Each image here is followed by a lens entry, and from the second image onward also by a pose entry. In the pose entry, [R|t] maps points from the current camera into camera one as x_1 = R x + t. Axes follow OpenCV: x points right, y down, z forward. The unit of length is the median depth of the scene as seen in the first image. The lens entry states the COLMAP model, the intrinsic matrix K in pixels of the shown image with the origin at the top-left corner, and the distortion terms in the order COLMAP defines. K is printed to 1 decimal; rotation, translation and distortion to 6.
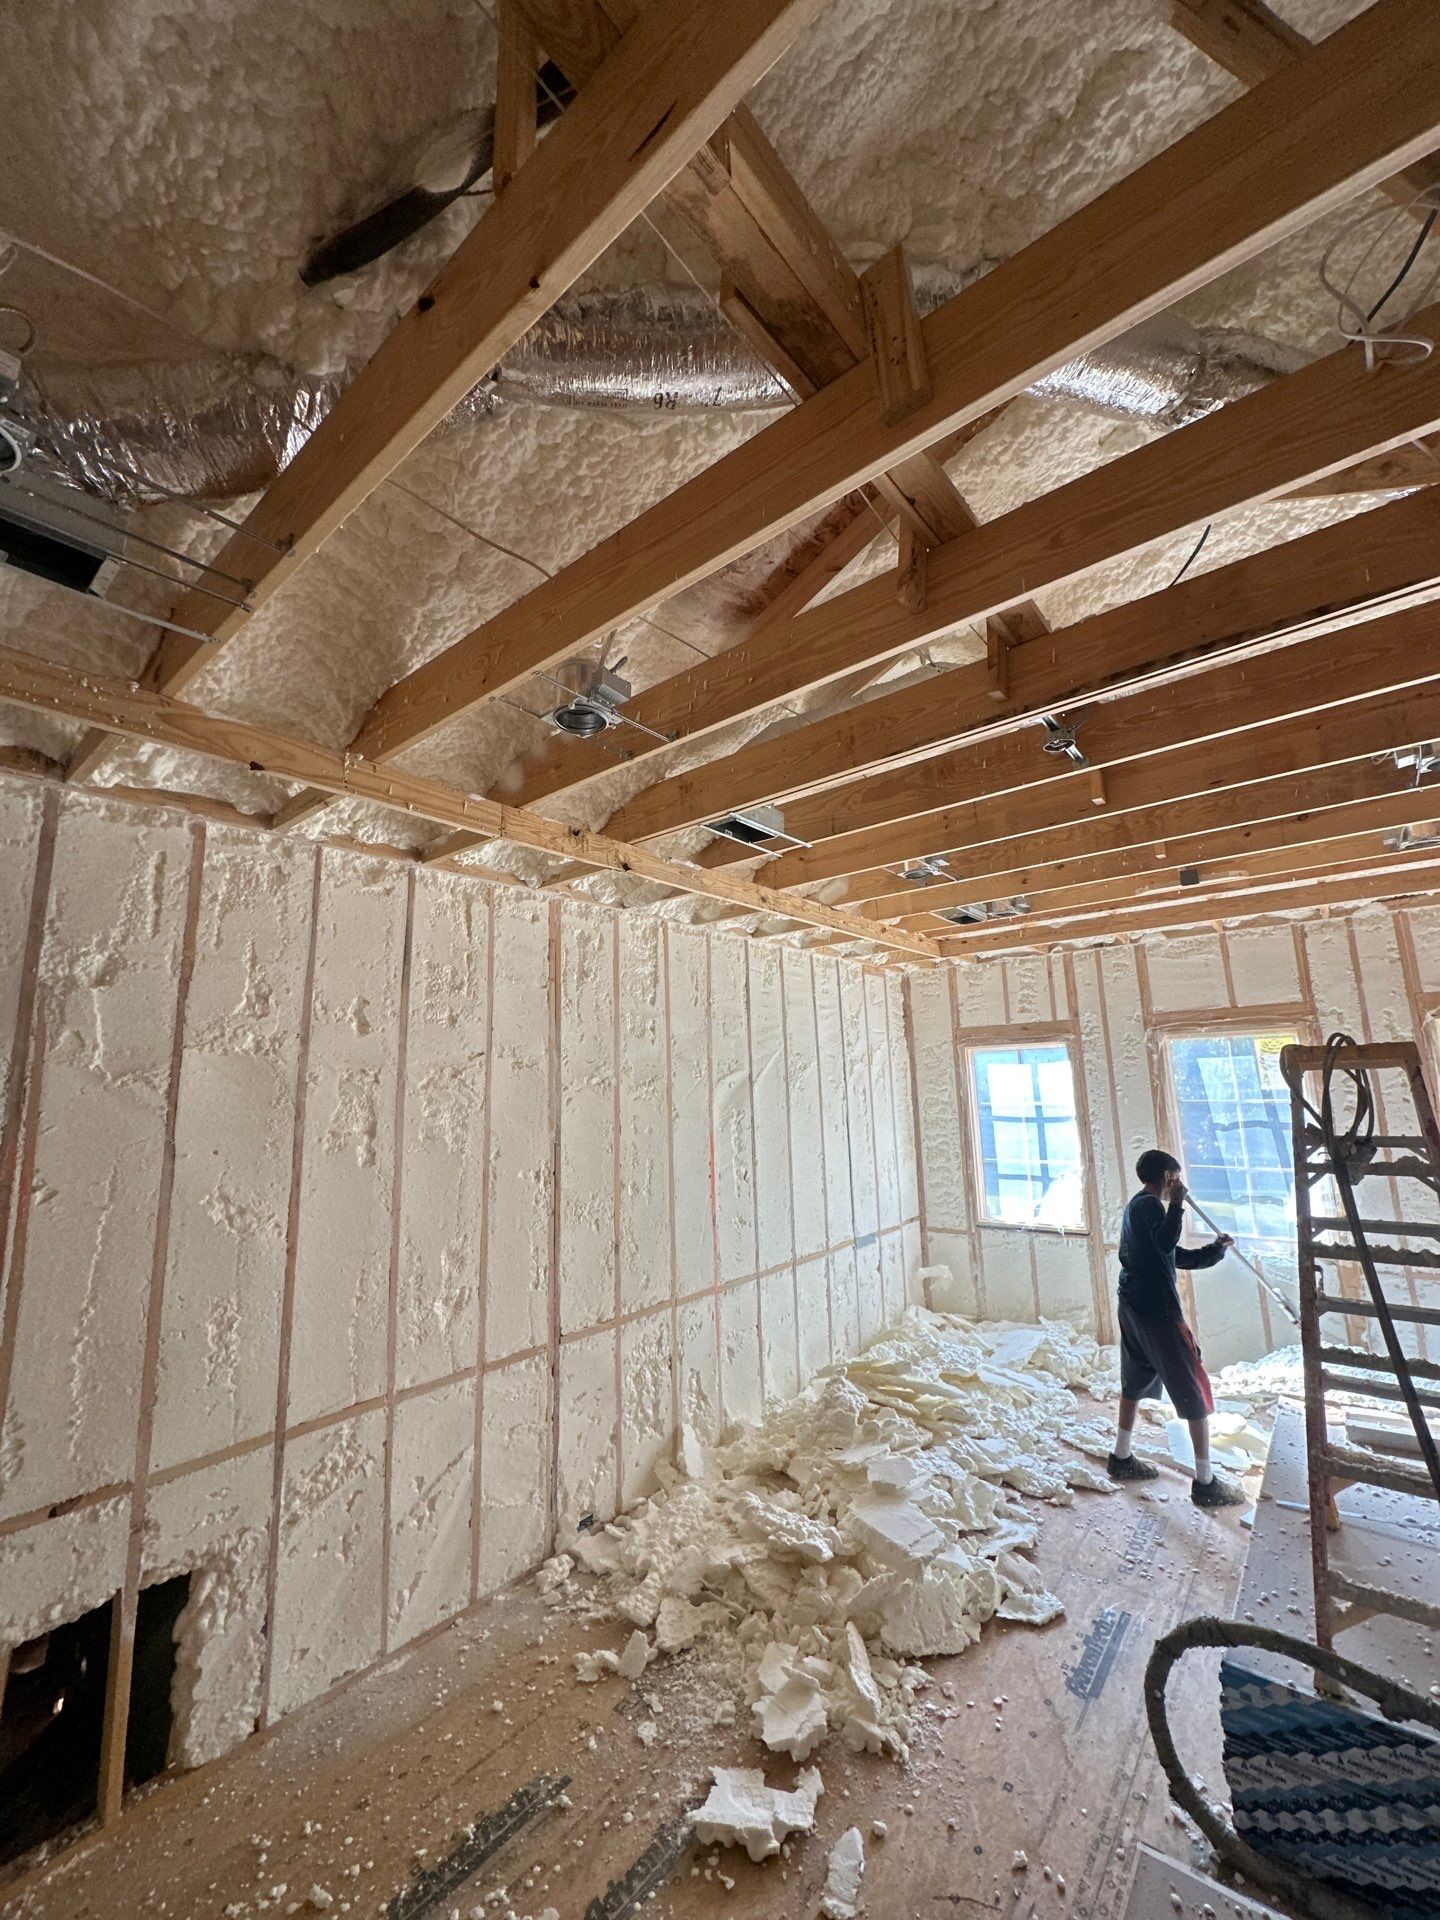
lens RADIAL K [[763.3, 0, 722.3], [0, 763.3, 960.8], [0, 0, 1]] dist [-0.003503, 0.000753]
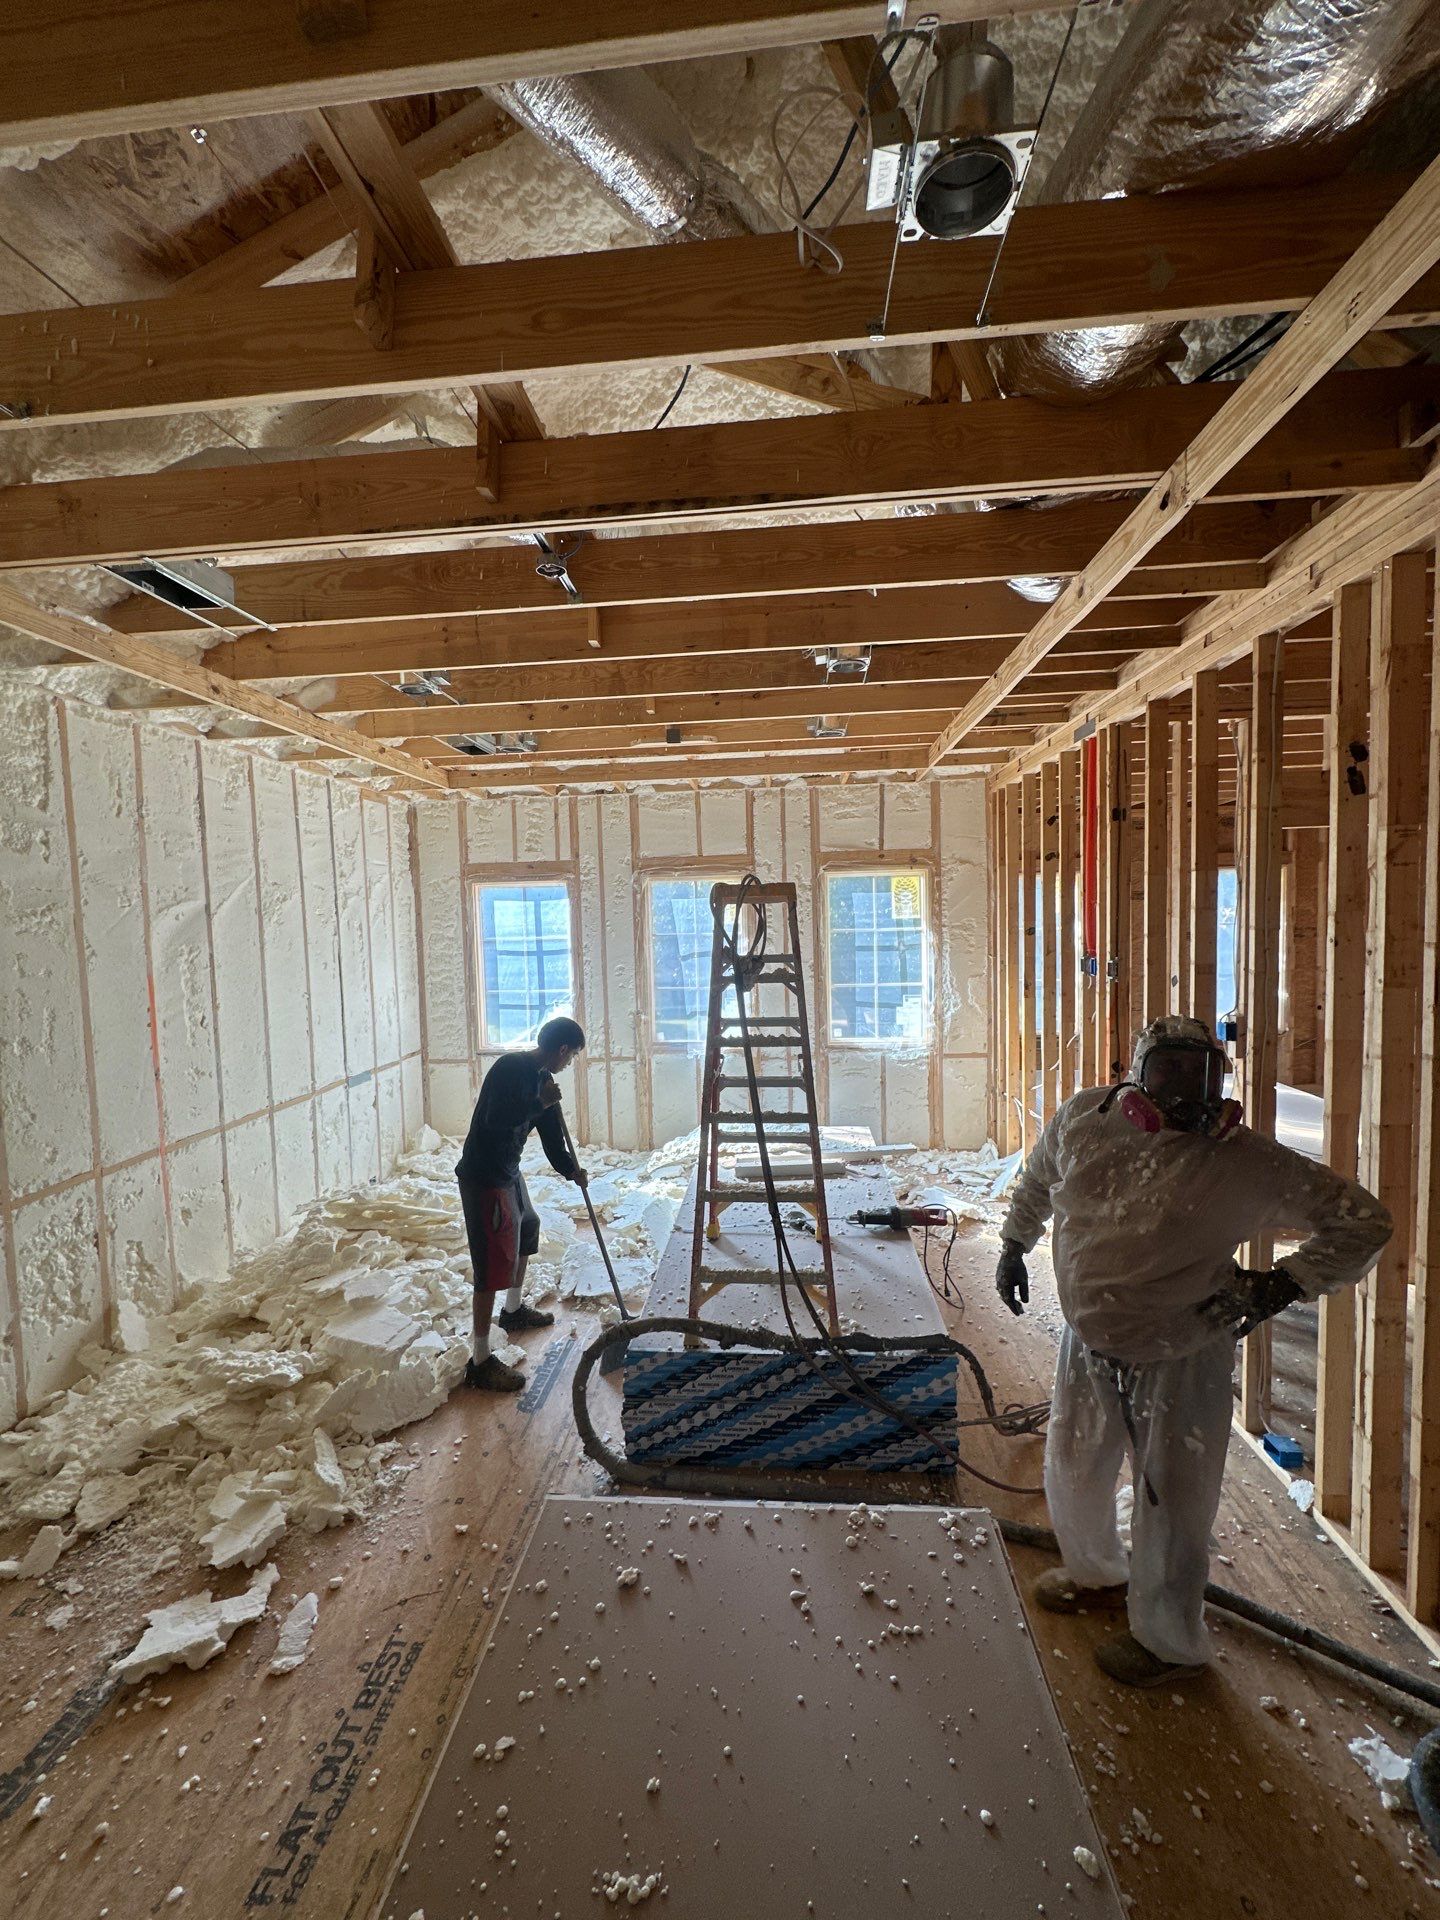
lens RADIAL K [[763.3, 0, 722.3], [0, 763.3, 960.7], [0, 0, 1]] dist [-0.003503, 0.000753]
pose [[0.825261, -0.024471, 0.564221, 0.044356], [-0.091899, 0.979926, 0.176918, 0.012009], [-0.557224, -0.197855, 0.806446, -0.010157]]
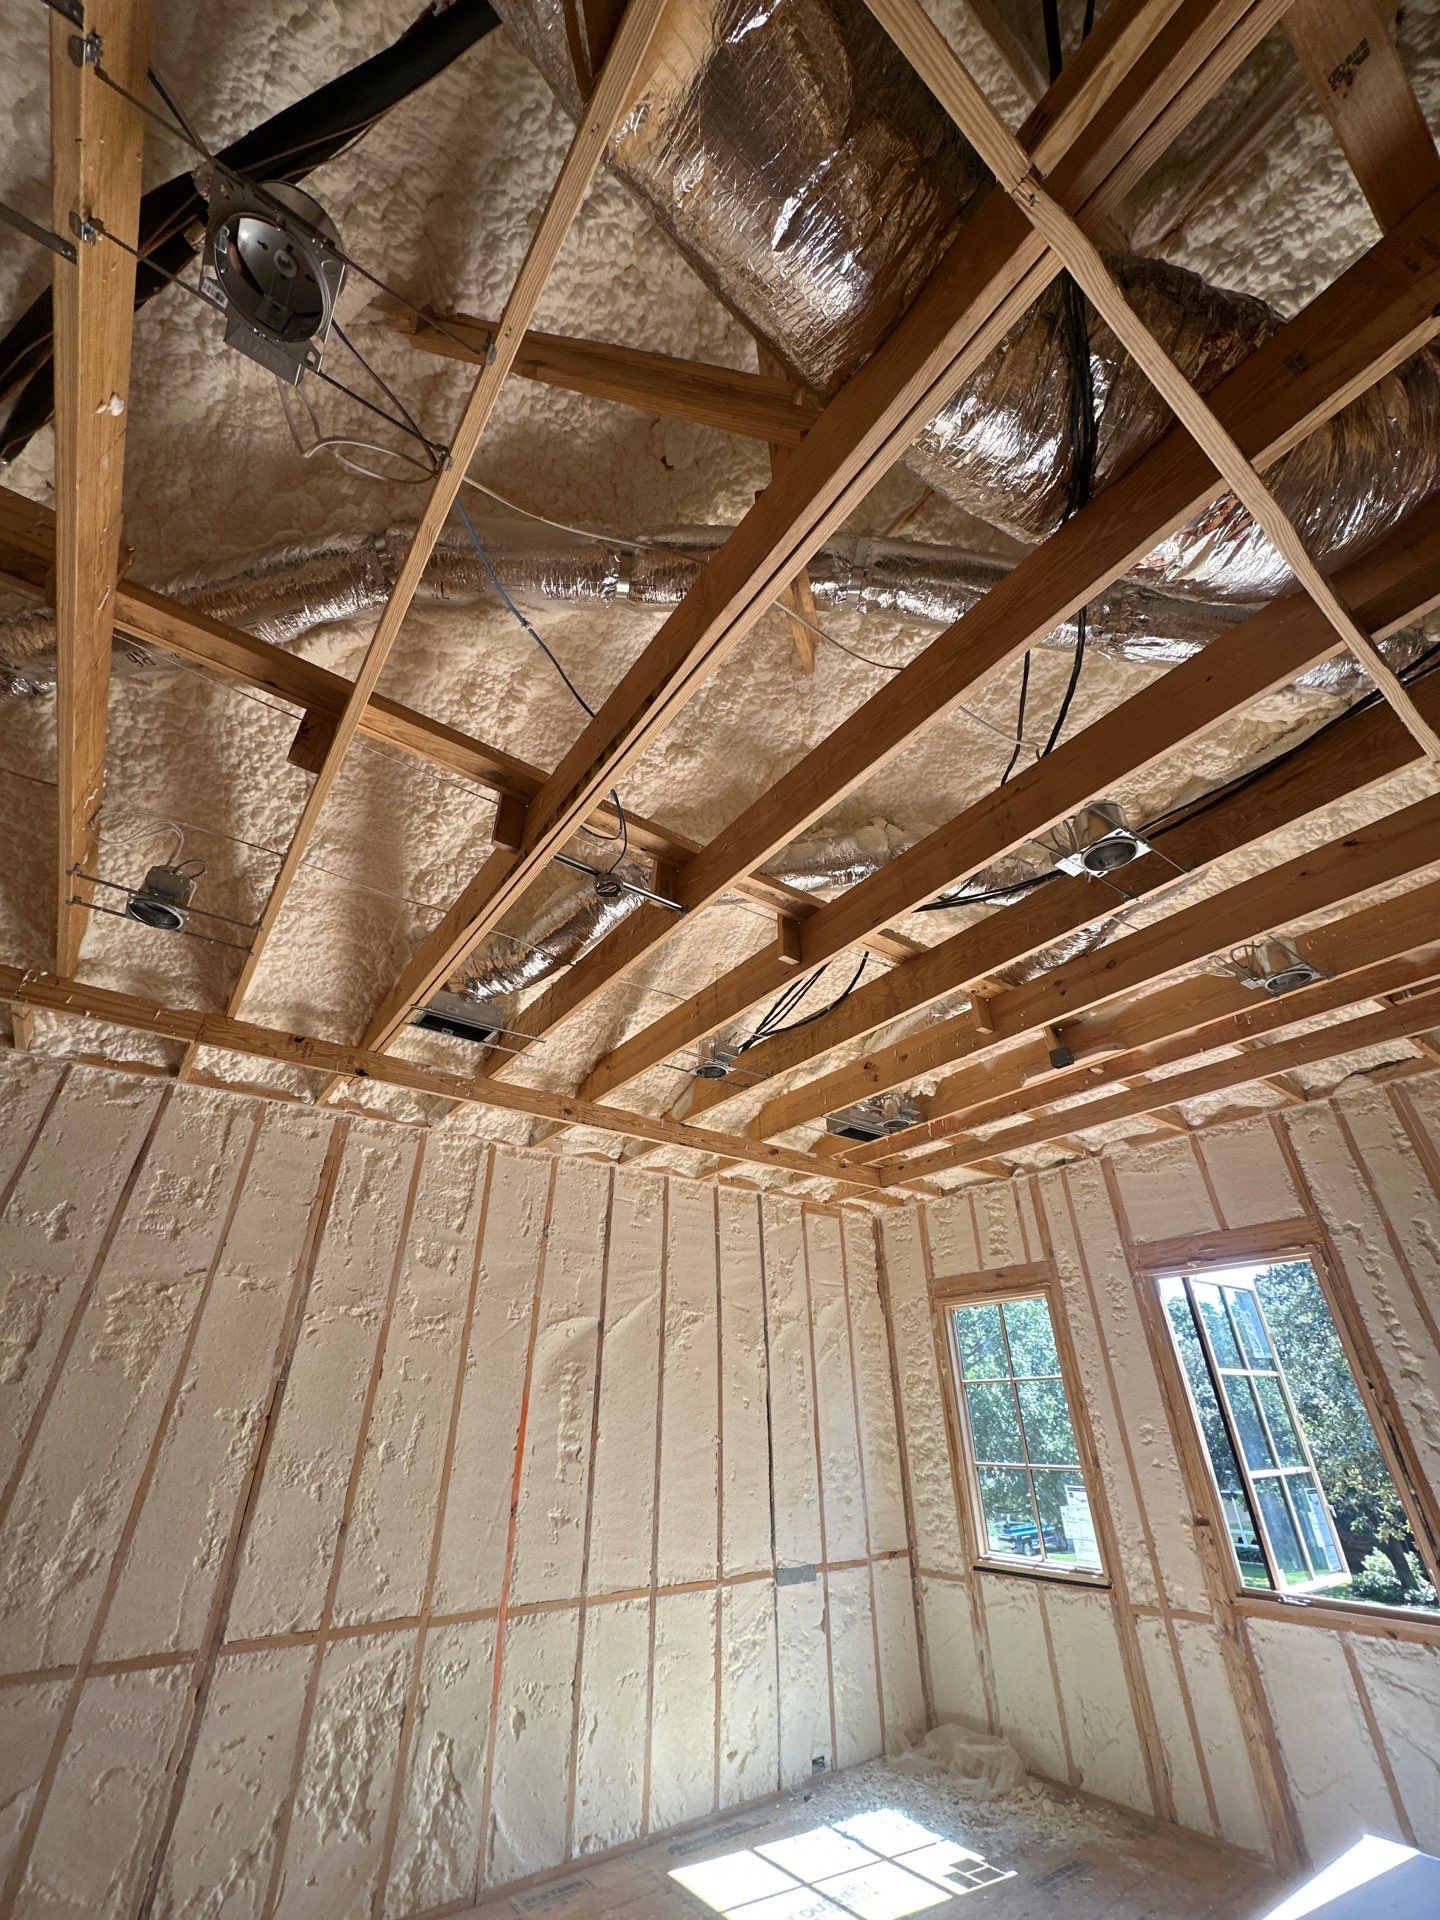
lens RADIAL K [[763.3, 0, 722.0], [0, 763.3, 961.1], [0, 0, 1]] dist [-0.003503, 0.000753]
pose [[0.968912, -0.107106, -0.223021, 0.612706], [0.019171, 0.931228, -0.363933, 0.124933], [0.246662, 0.348343, 0.904331, 0.143346]]
